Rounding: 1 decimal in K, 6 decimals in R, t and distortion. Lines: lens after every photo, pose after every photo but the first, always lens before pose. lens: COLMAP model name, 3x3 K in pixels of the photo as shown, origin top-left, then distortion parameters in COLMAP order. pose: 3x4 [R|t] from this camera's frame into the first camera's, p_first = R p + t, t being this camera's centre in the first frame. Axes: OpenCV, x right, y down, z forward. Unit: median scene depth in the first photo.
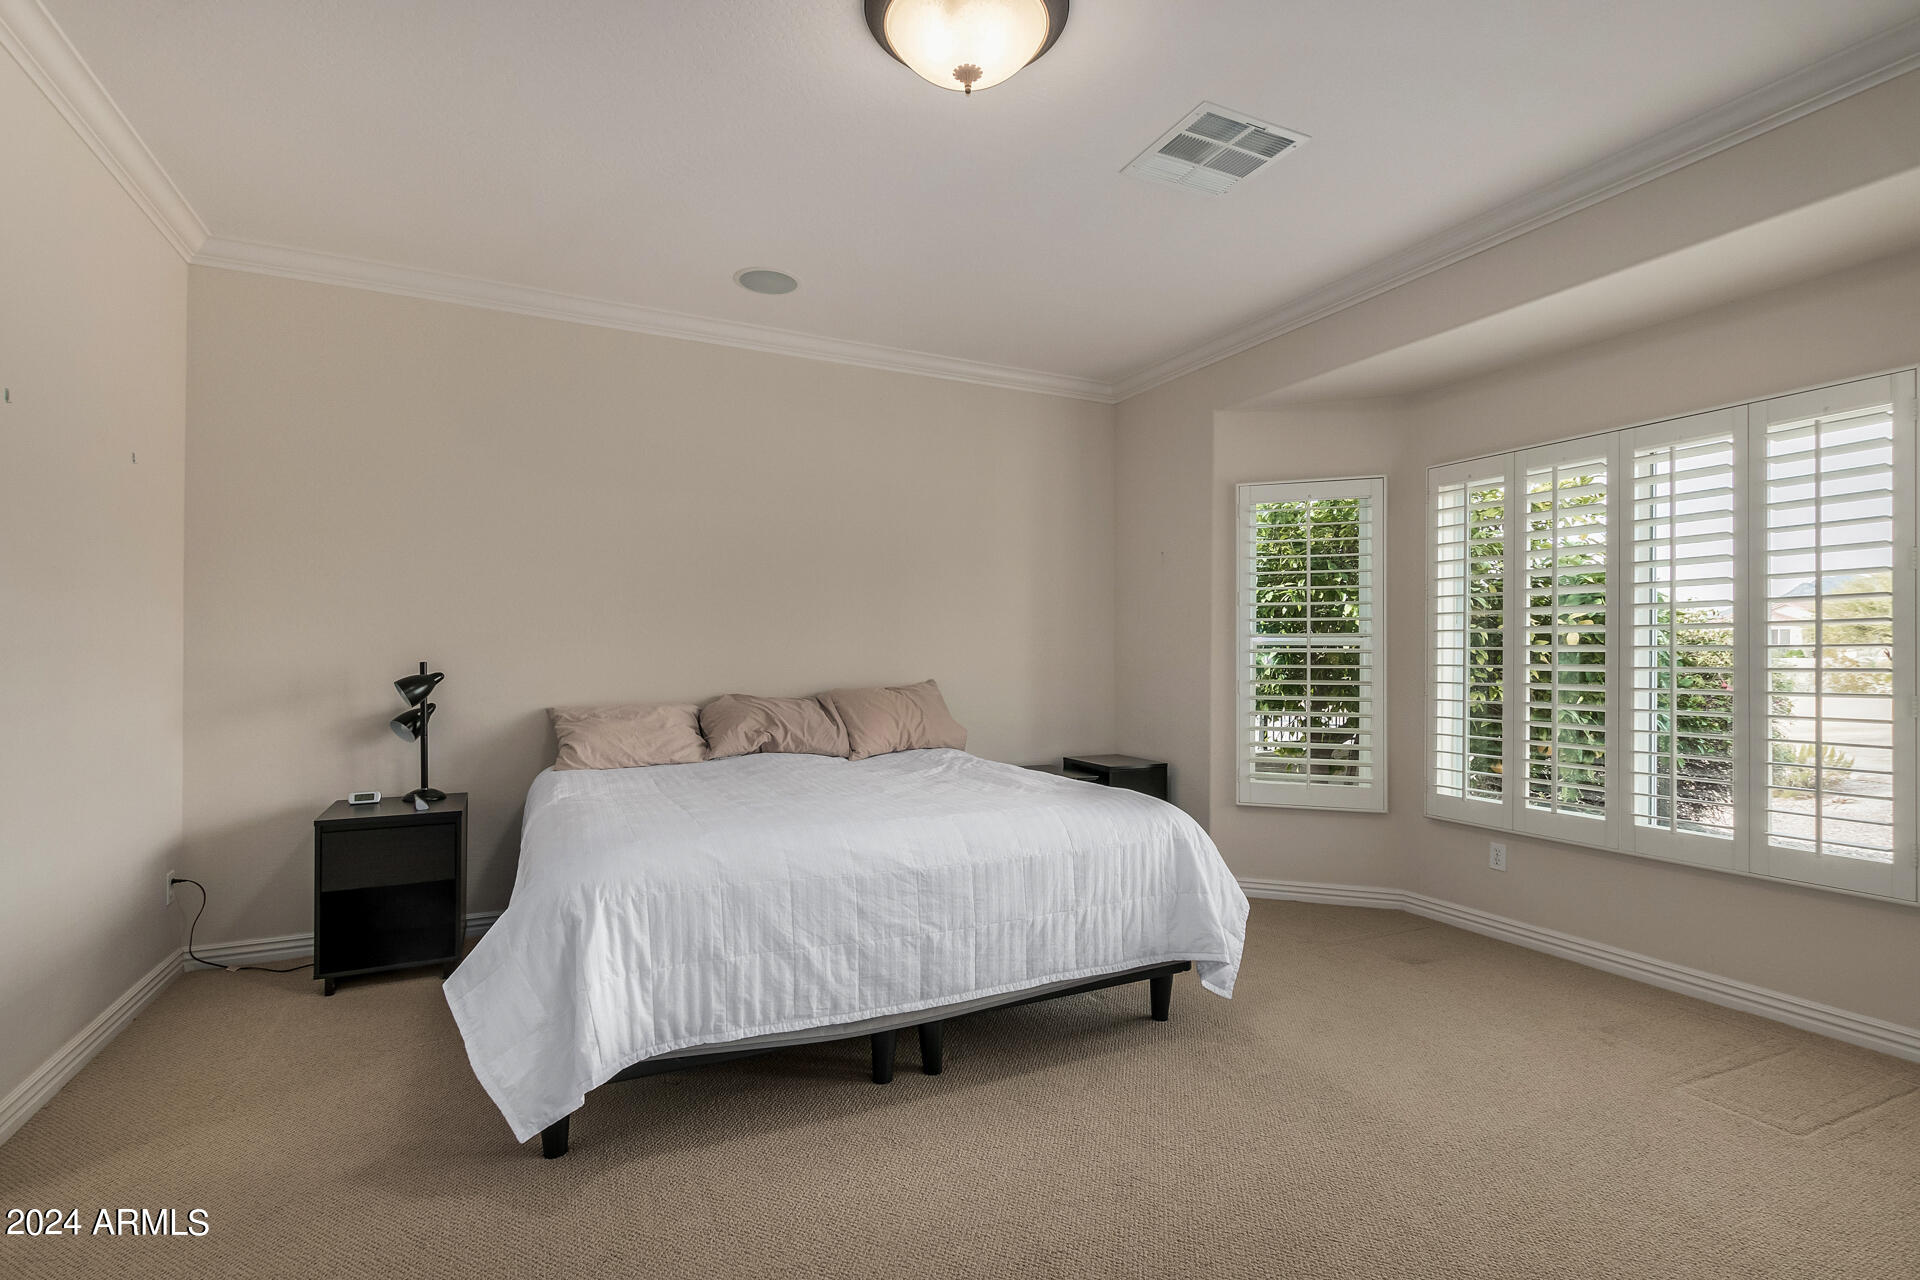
lens RADIAL K [[877.6, 0, 954.1], [0, 877.6, 648.4], [0, 0, 1]] dist [-0.001659, -0.000015]
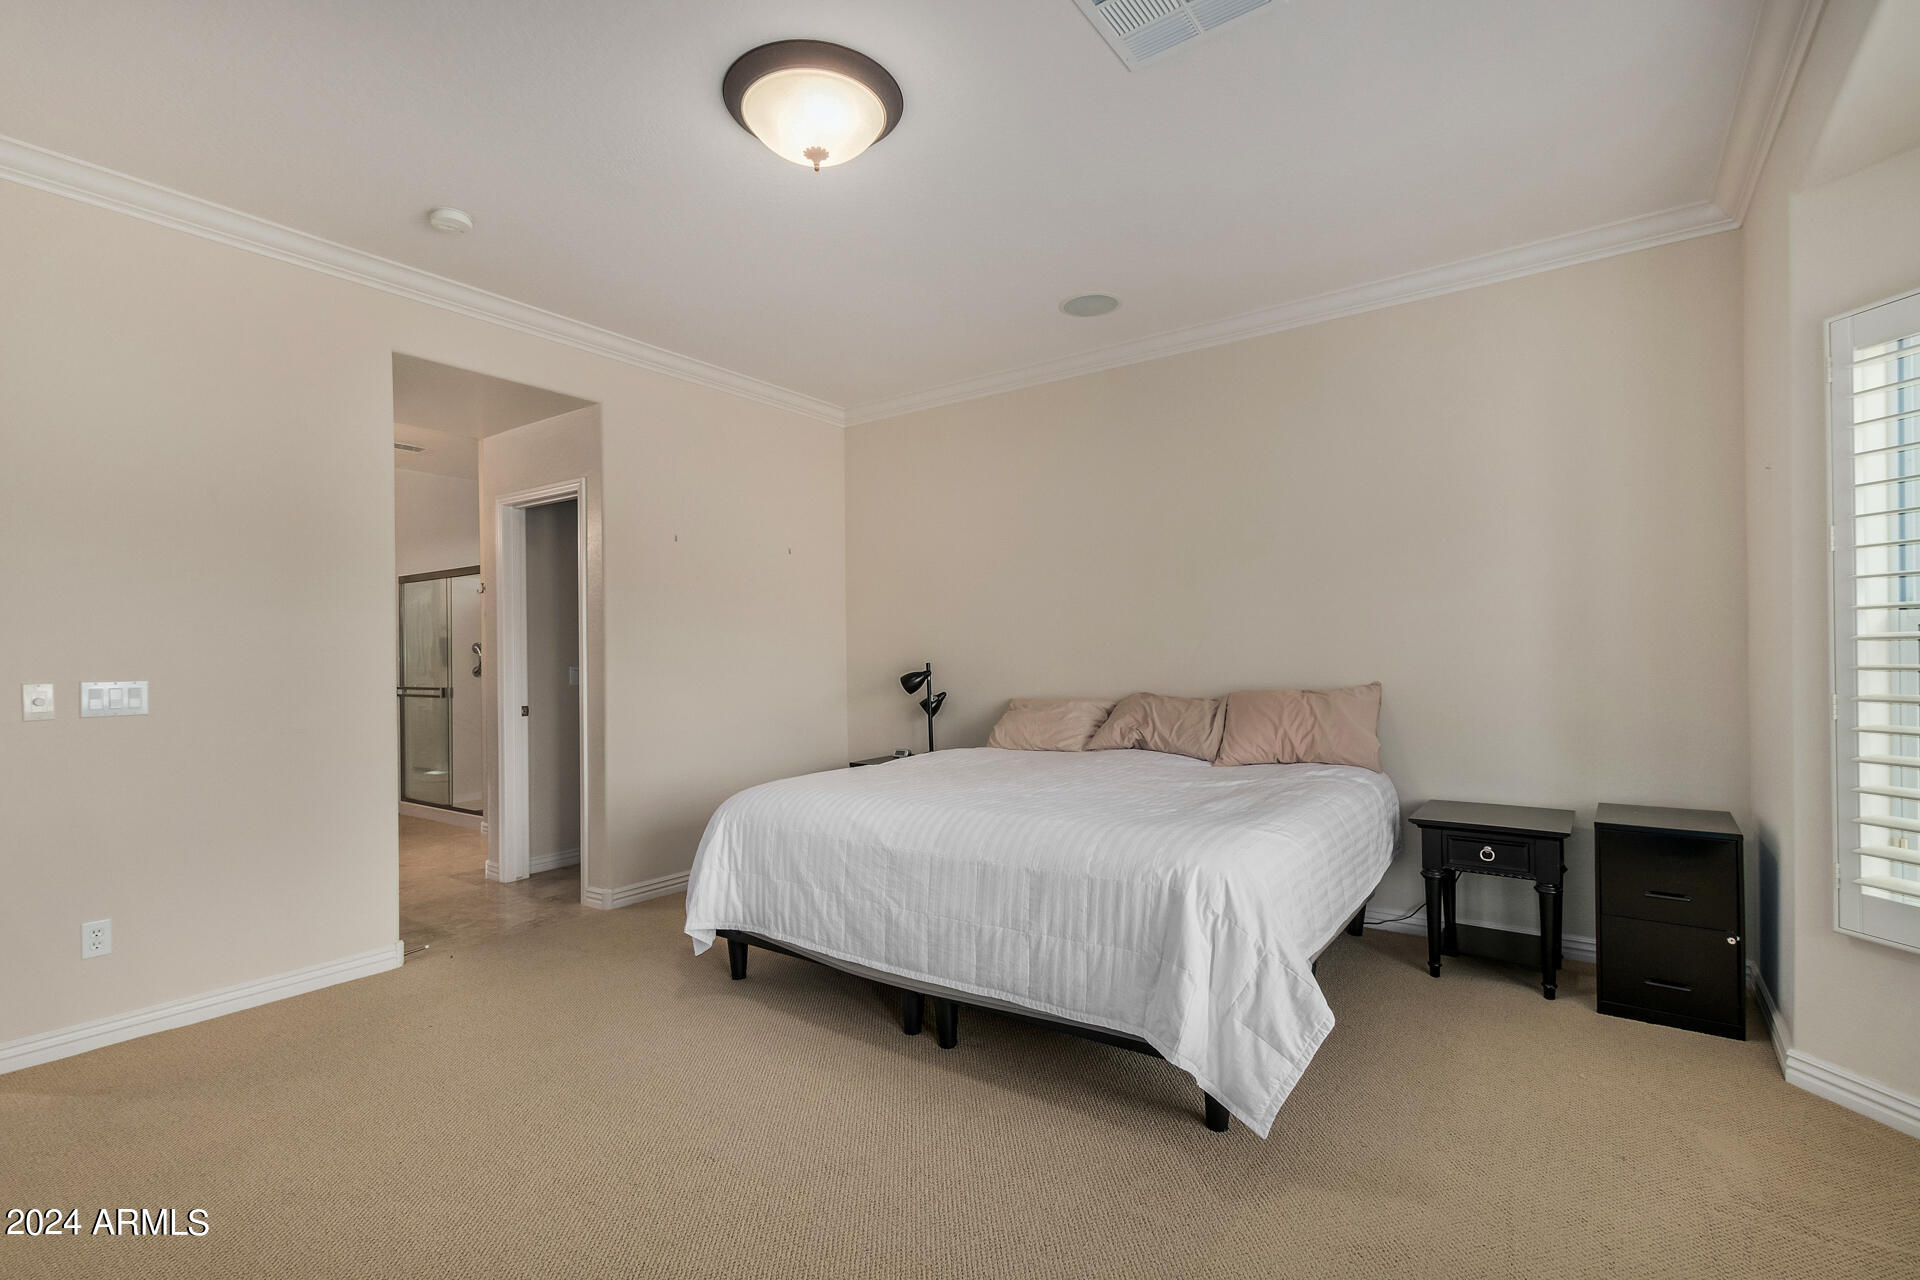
lens RADIAL K [[882.4, 0, 970.1], [0, 882.4, 643.5], [0, 0, 1]] dist [-0.007533, -0.000275]
pose [[0.471610, -0.021672, -0.881541, 0.958553], [0.022092, 0.999675, -0.012757, 0.004670], [0.881530, -0.013459, 0.471935, 0.526140]]
